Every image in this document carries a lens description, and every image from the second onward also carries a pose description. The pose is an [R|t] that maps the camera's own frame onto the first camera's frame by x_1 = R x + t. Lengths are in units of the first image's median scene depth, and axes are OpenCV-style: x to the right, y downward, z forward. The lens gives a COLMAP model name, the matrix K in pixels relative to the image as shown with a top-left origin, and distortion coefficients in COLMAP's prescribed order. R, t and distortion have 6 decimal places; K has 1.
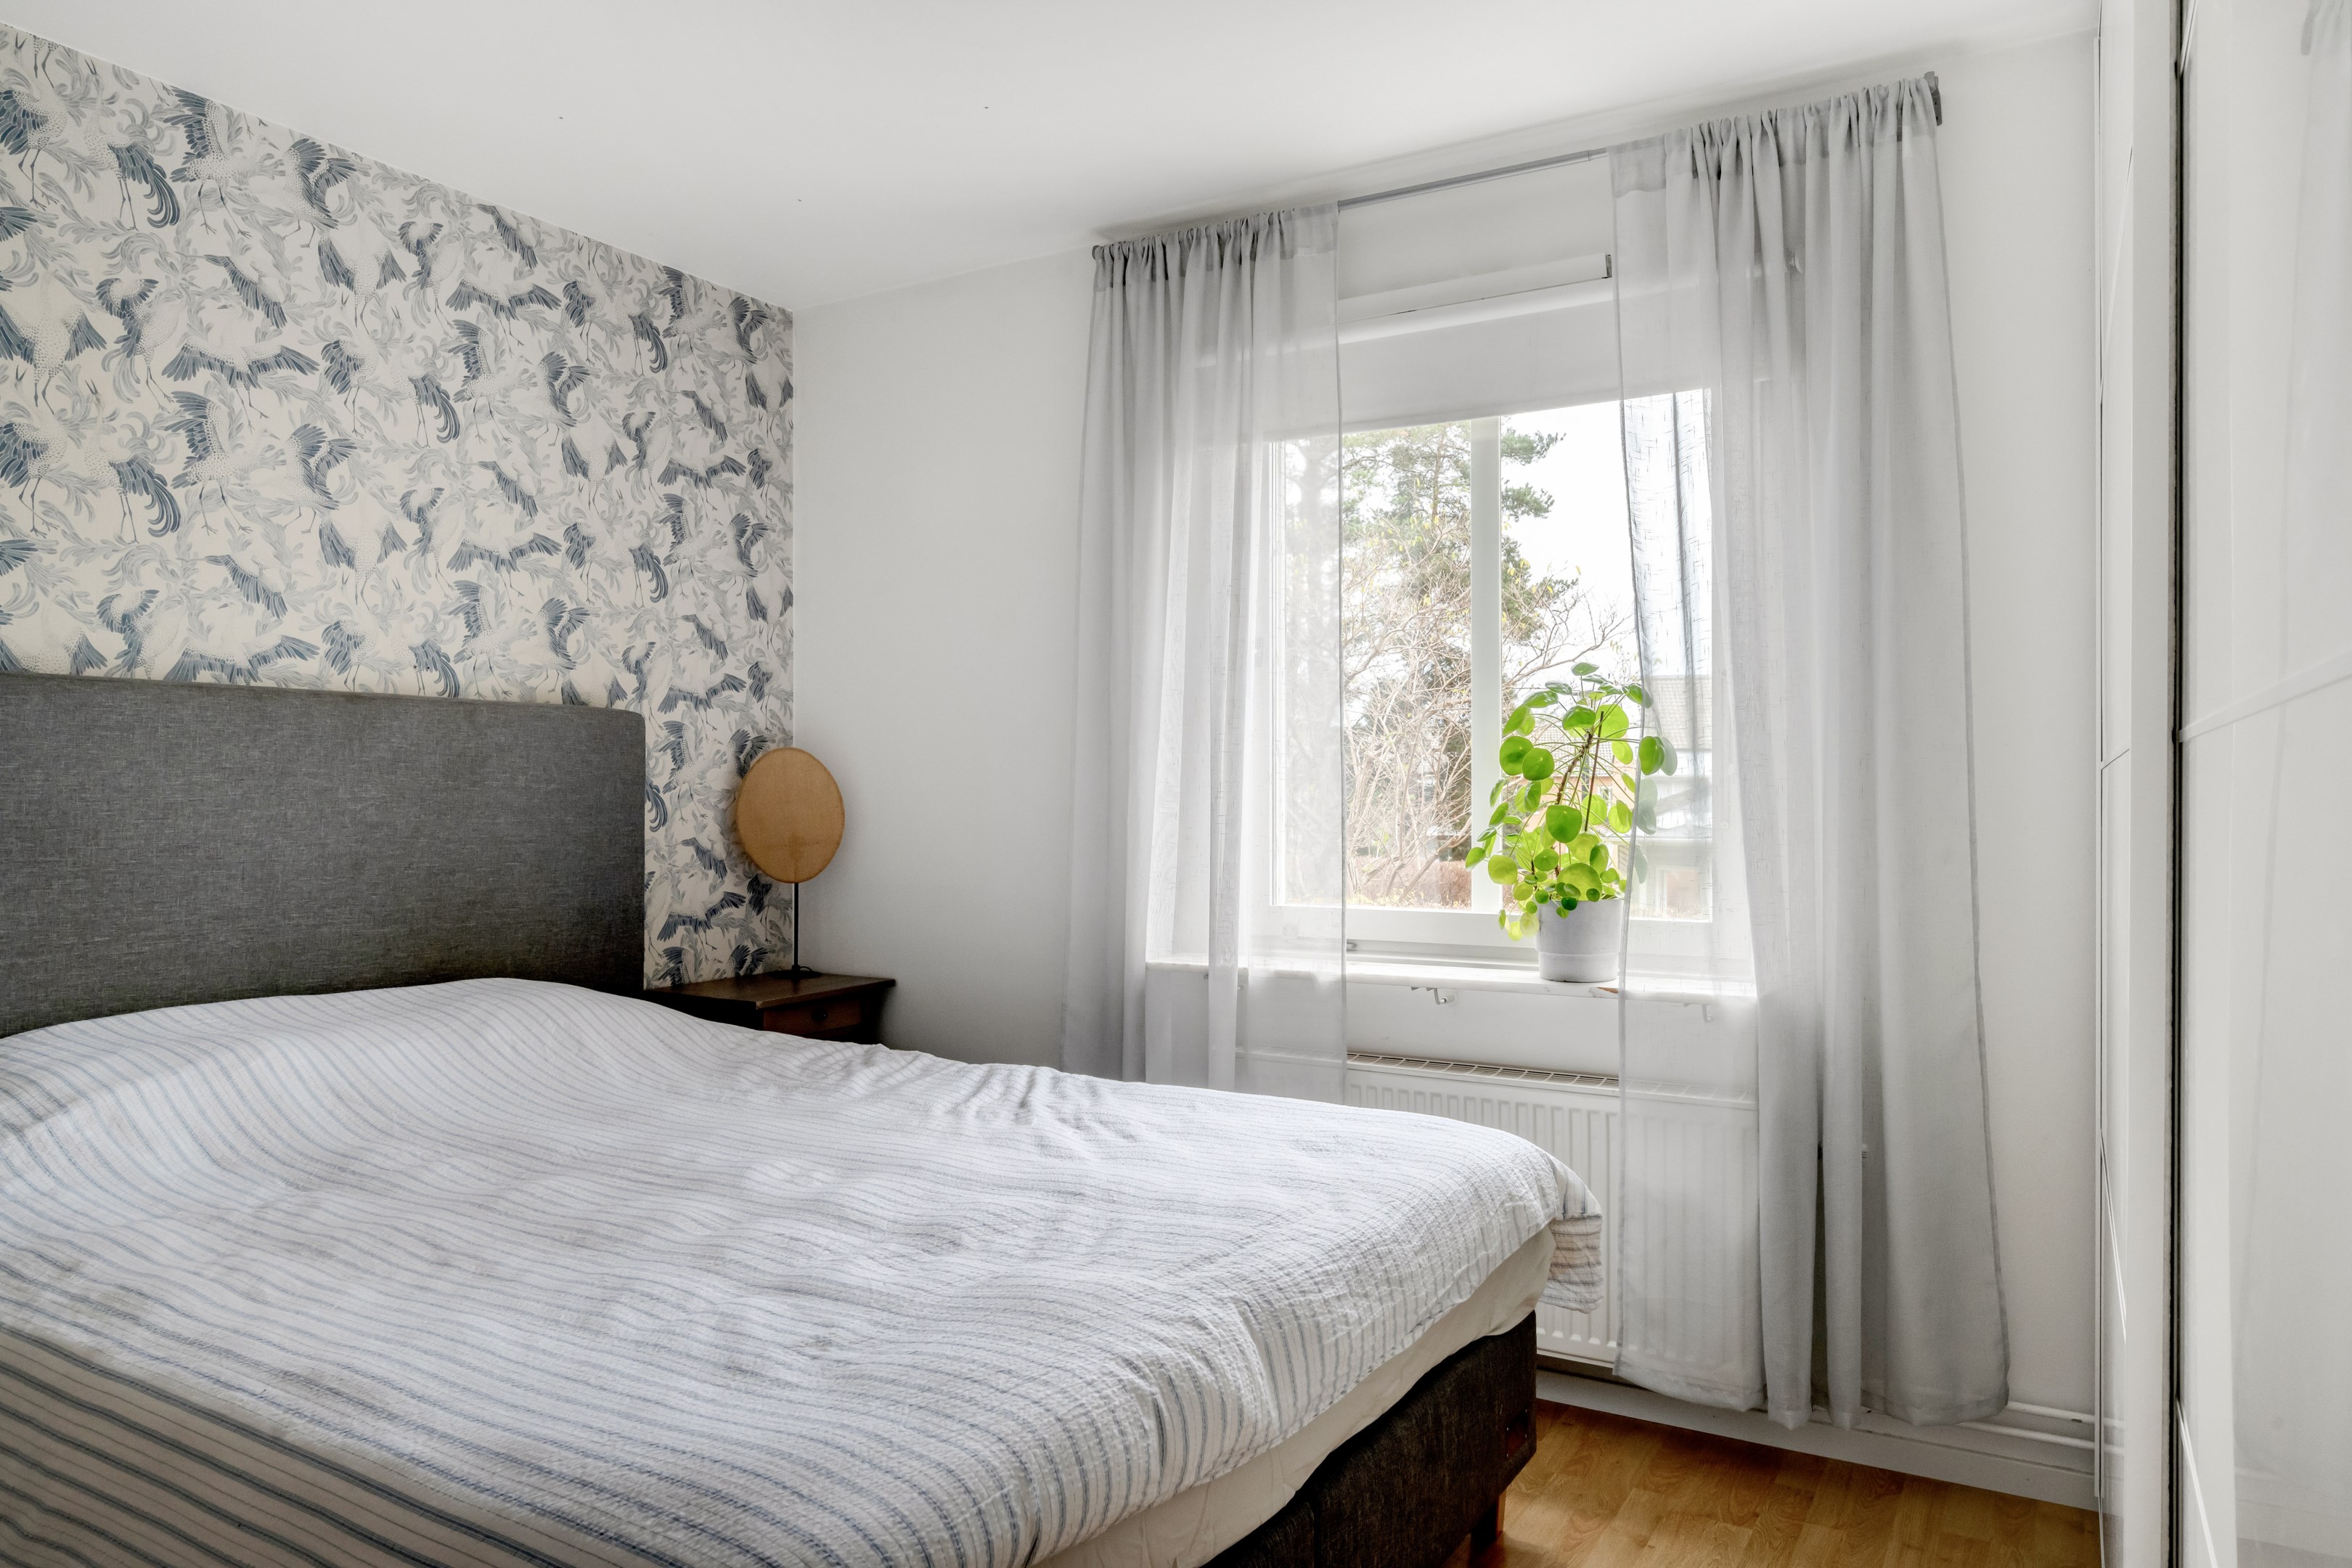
lens RADIAL K [[1115.5, 0, 1176.0], [0, 1115.5, 784.0], [0, 0, 1]] dist [-0.001752, -0.000147]
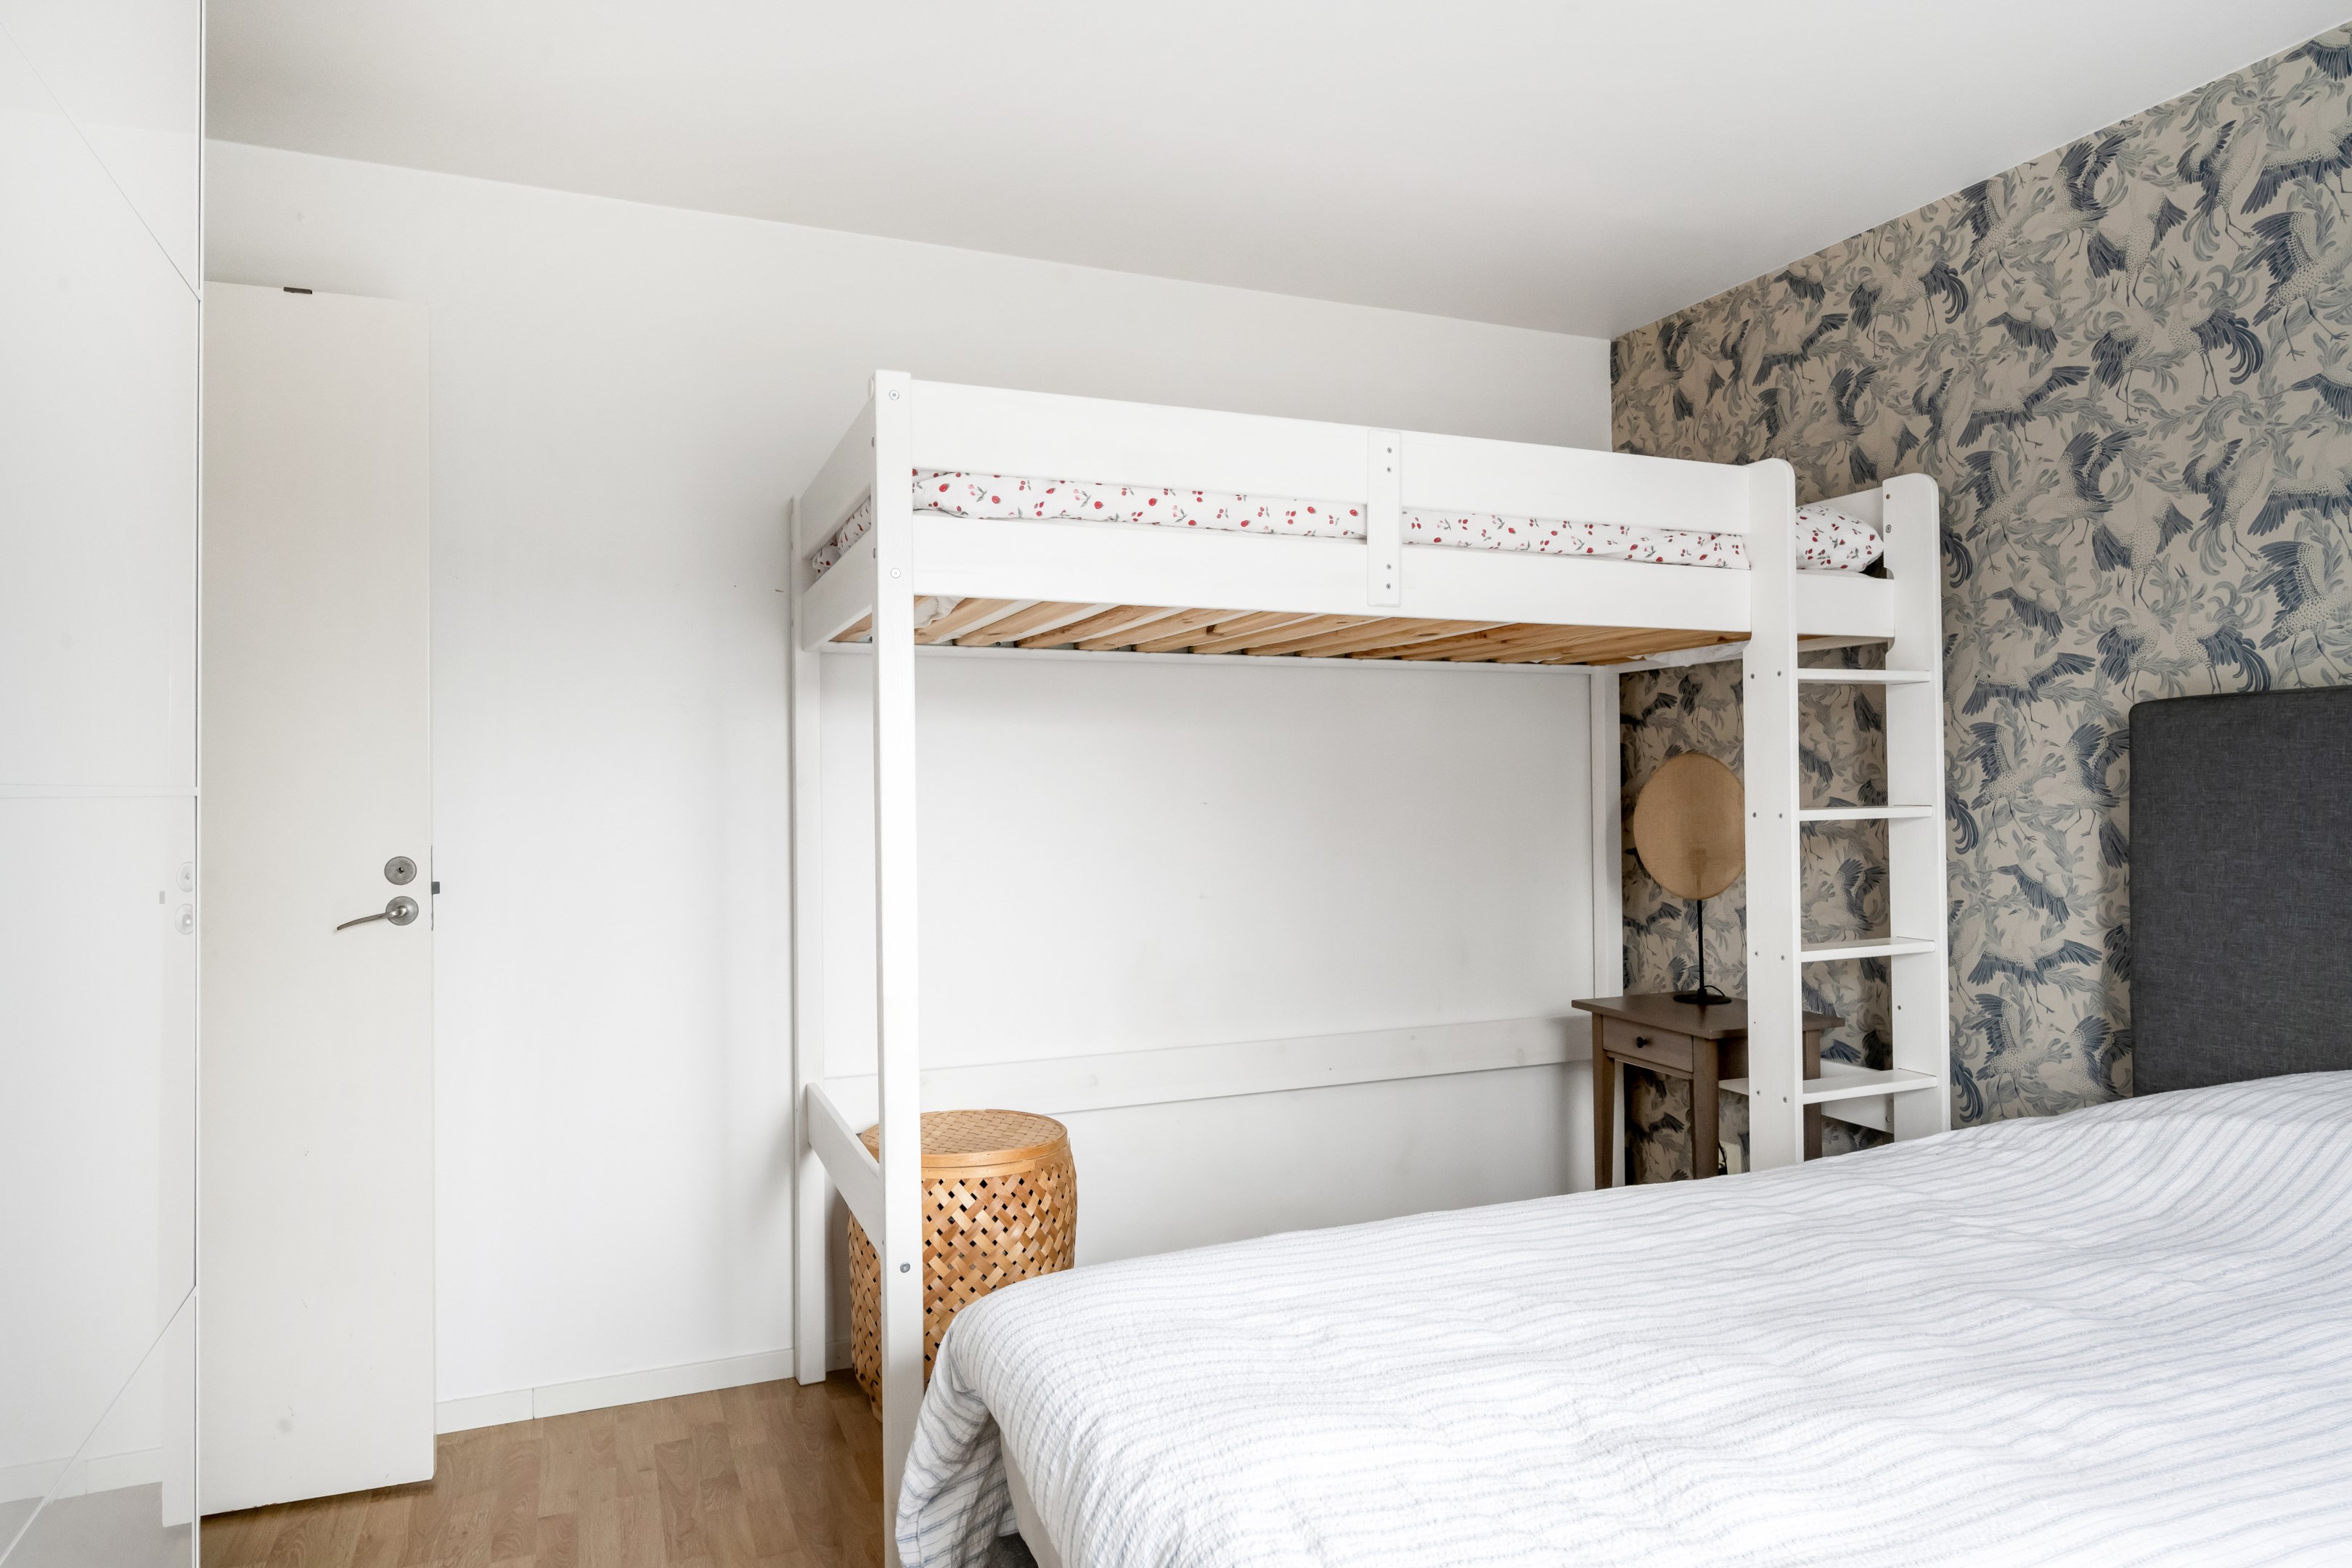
lens RADIAL K [[1549.5, 0, 1180.2], [0, 1549.5, 789.8], [0, 0, 1]] dist [-0.003945, 0.001216]
pose [[-0.486772, -0.010771, -0.873463, 0.778838], [0.001432, 0.999913, -0.013128, 0.007280], [0.873528, -0.007641, -0.486714, 0.949849]]
